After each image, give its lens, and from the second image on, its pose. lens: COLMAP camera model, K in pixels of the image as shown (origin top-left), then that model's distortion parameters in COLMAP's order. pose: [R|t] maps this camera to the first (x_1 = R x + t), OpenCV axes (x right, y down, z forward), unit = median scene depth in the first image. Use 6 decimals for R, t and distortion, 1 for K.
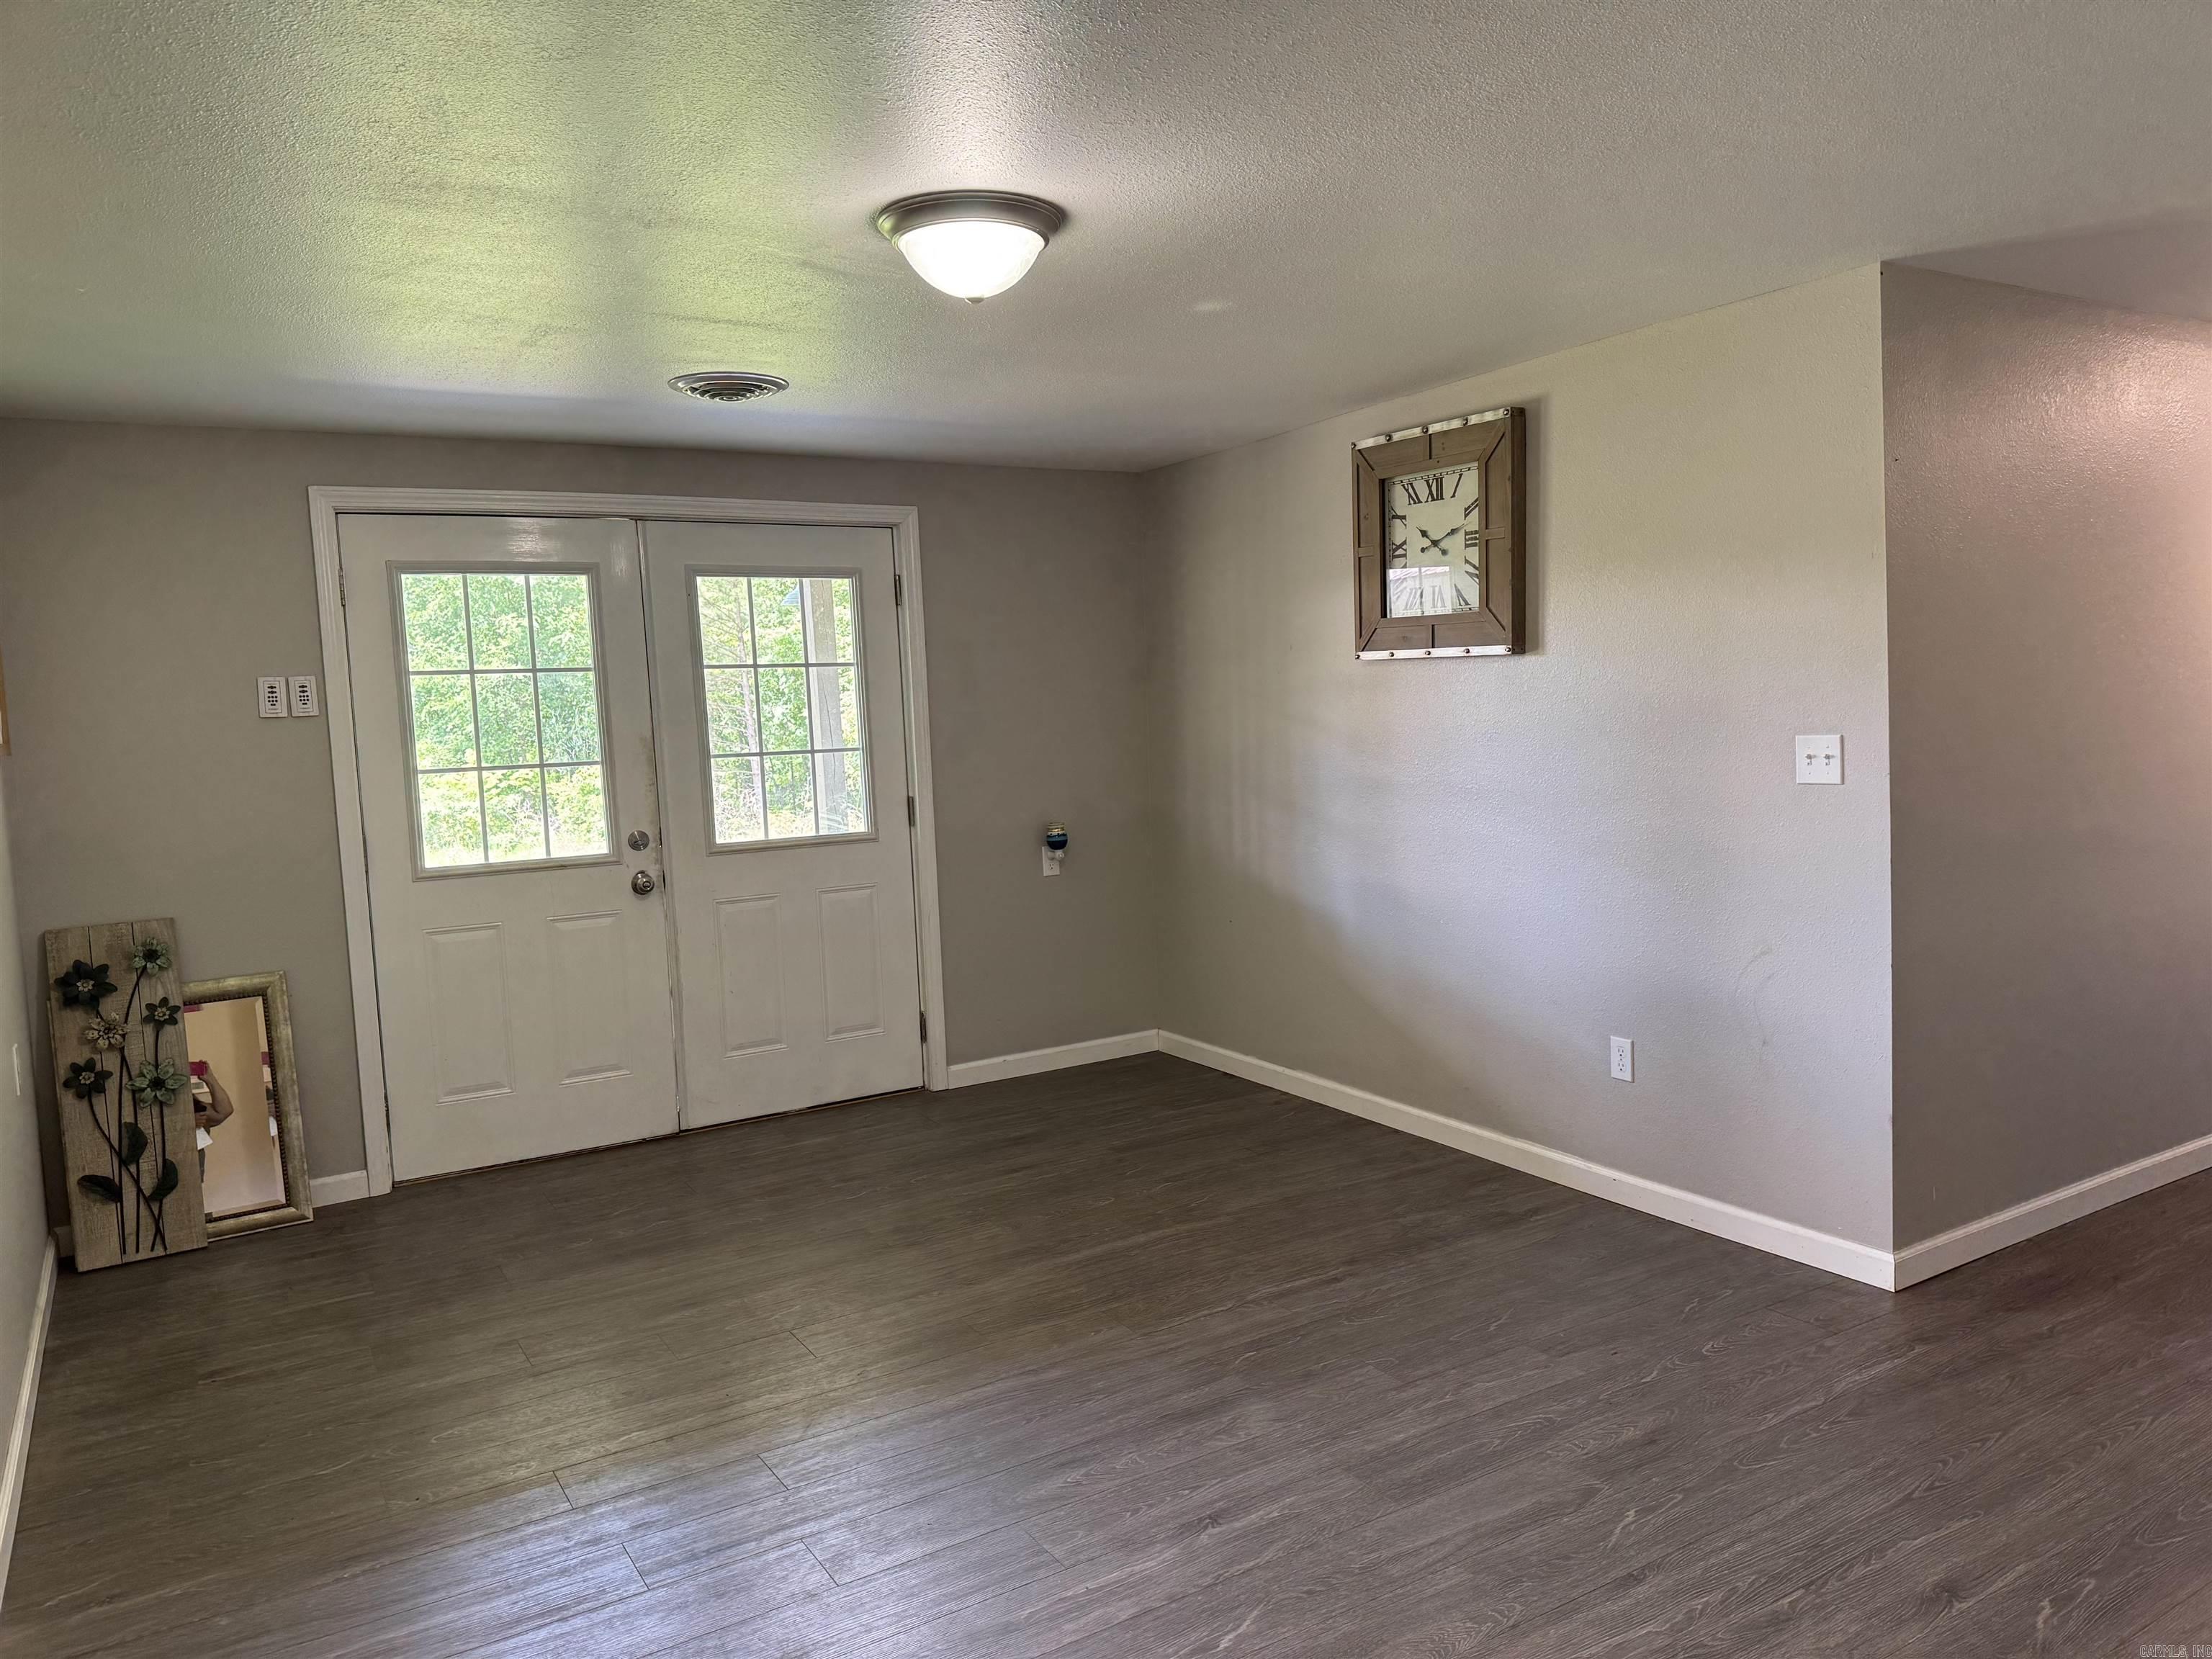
lens RADIAL K [[1507.1, 0, 1098.7], [0, 1507.1, 831.4], [0, 0, 1]] dist [0.007764, 0.001246]
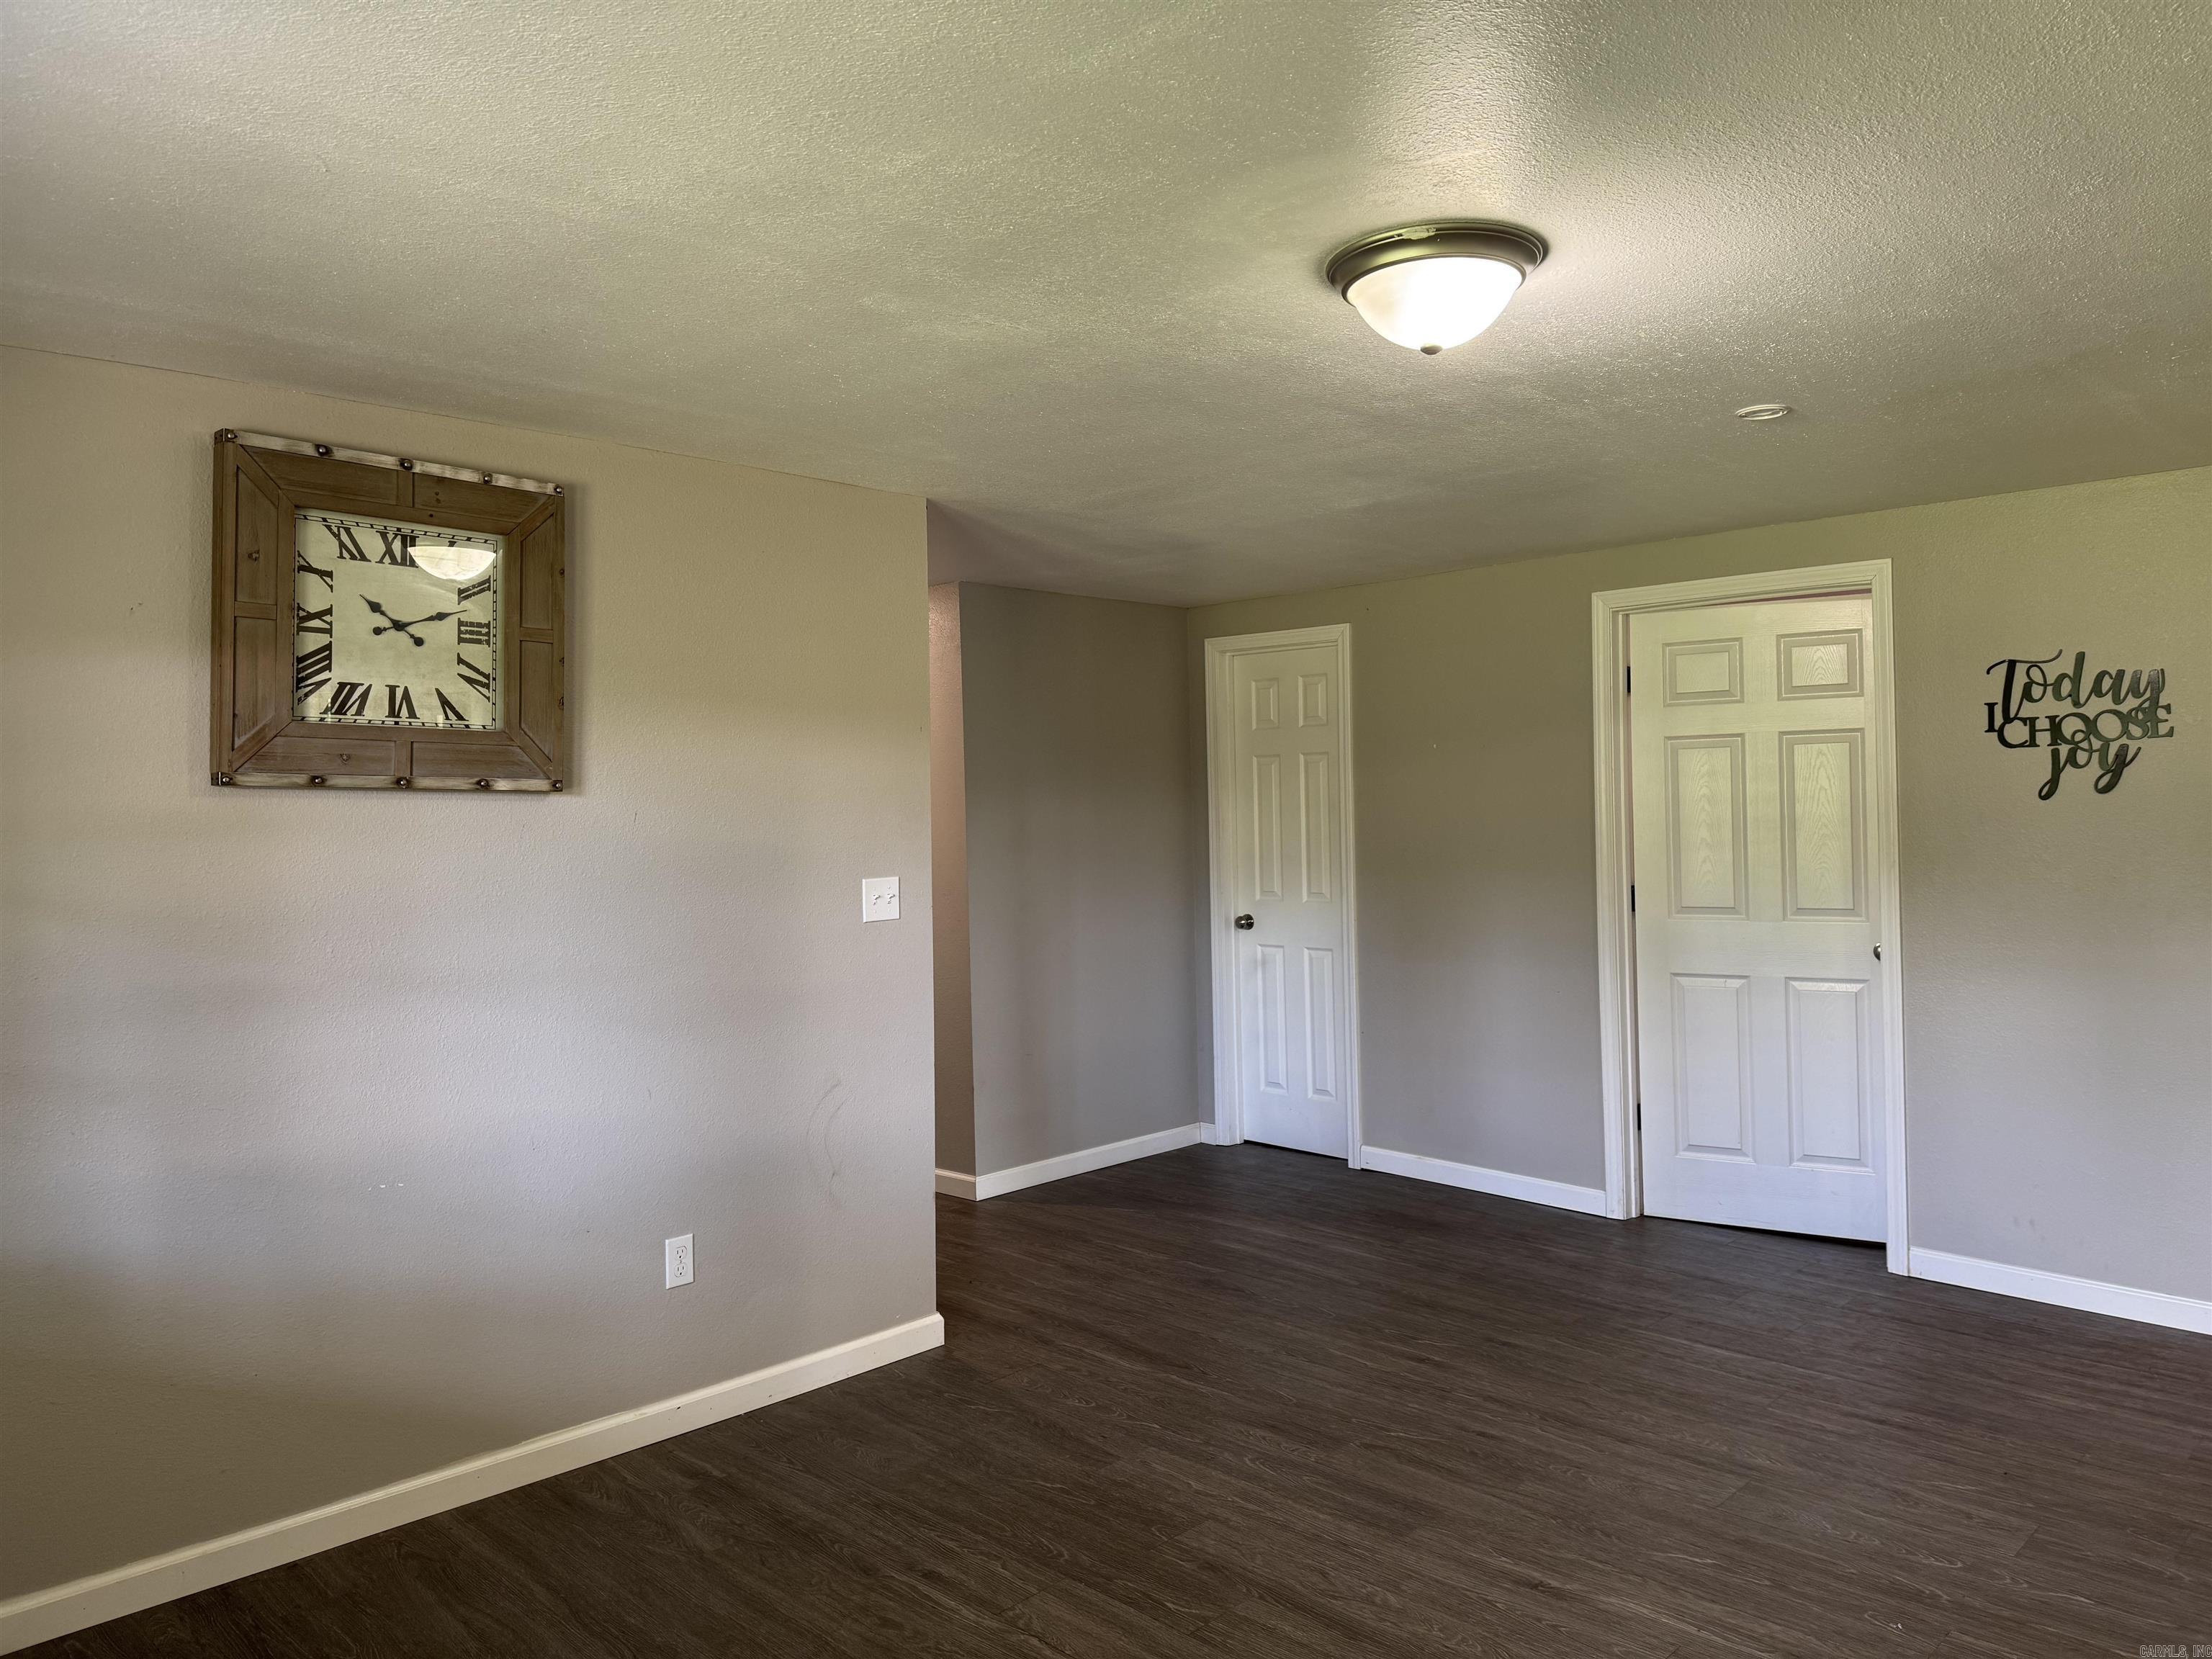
lens RADIAL K [[1558.6, 0, 1150.4], [0, 1558.6, 757.0], [0, 0, 1]] dist [0.149460, -0.133652]
pose [[-0.261824, 0.065559, 0.962886, -0.602560], [0.097722, 0.994363, -0.041130, -0.069974], [-0.960155, 0.083327, -0.266755, 0.912834]]
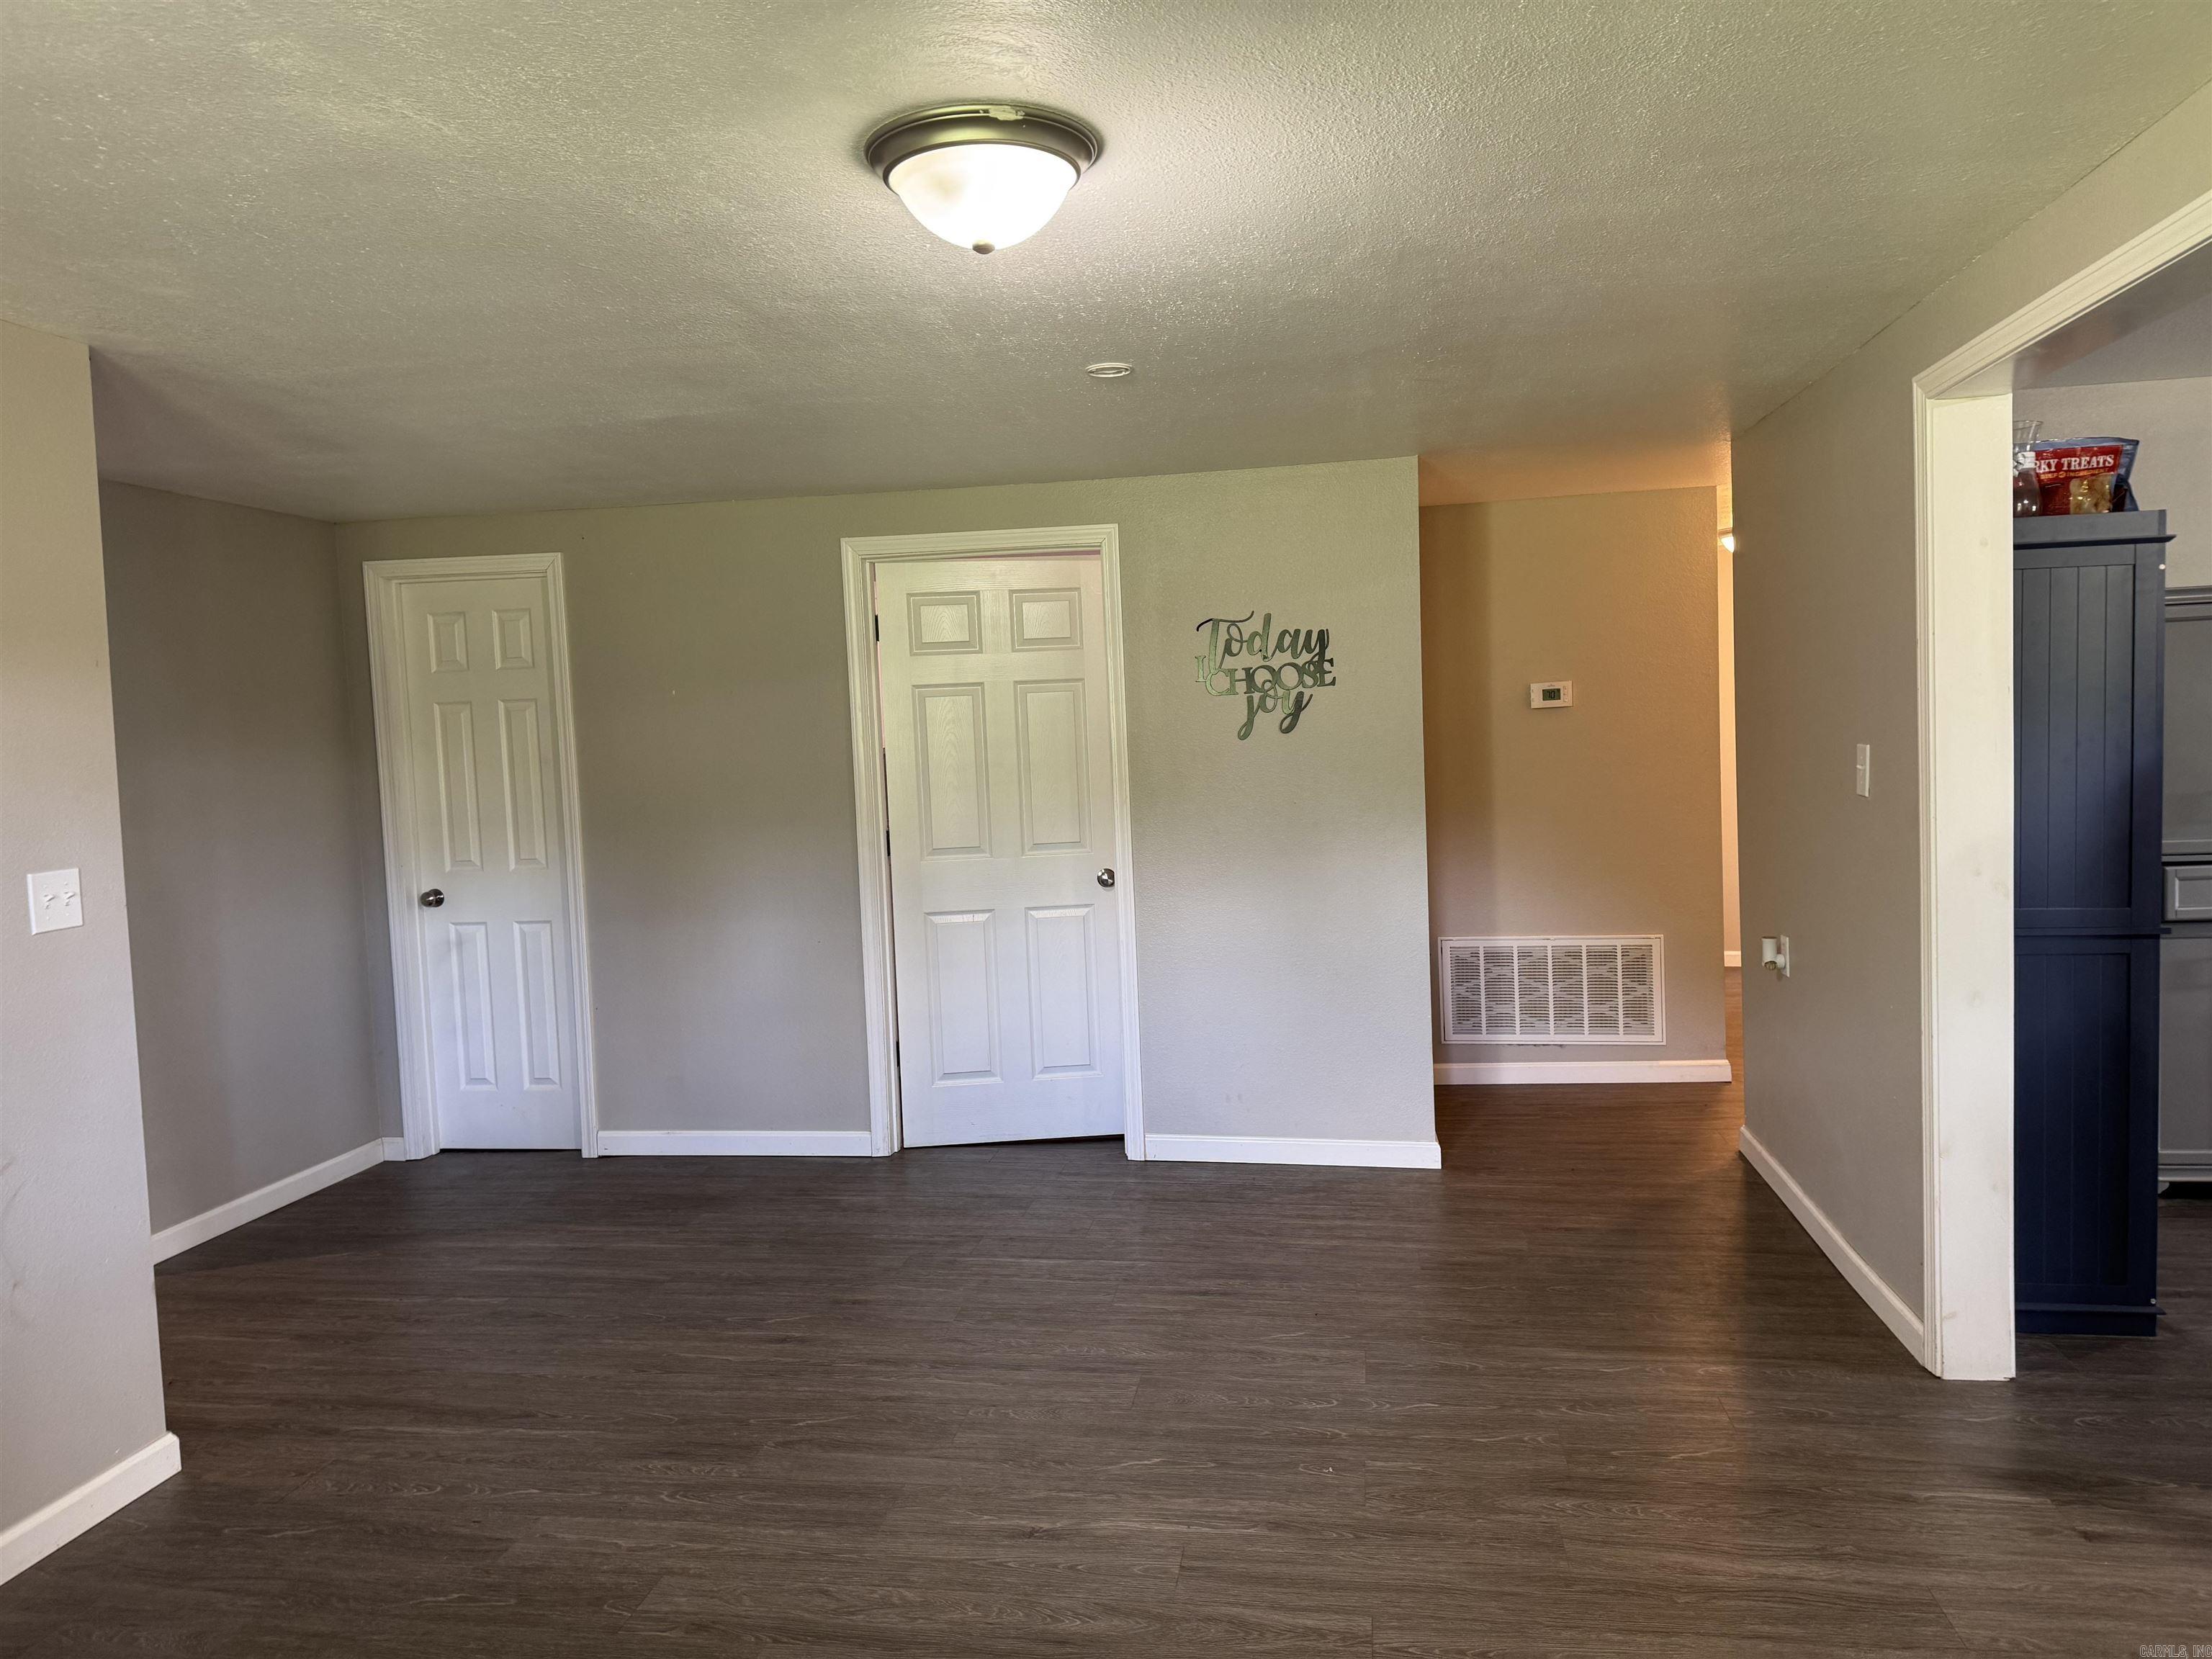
lens RADIAL K [[1551.7, 0, 1063.4], [0, 1551.7, 791.7], [0, 0, 1]] dist [0.162683, -0.181674]
pose [[-0.744871, 0.032798, 0.666402, -0.430517], [0.109127, 0.991330, 0.073186, -0.091072], [-0.658224, 0.127236, -0.741992, 1.055158]]
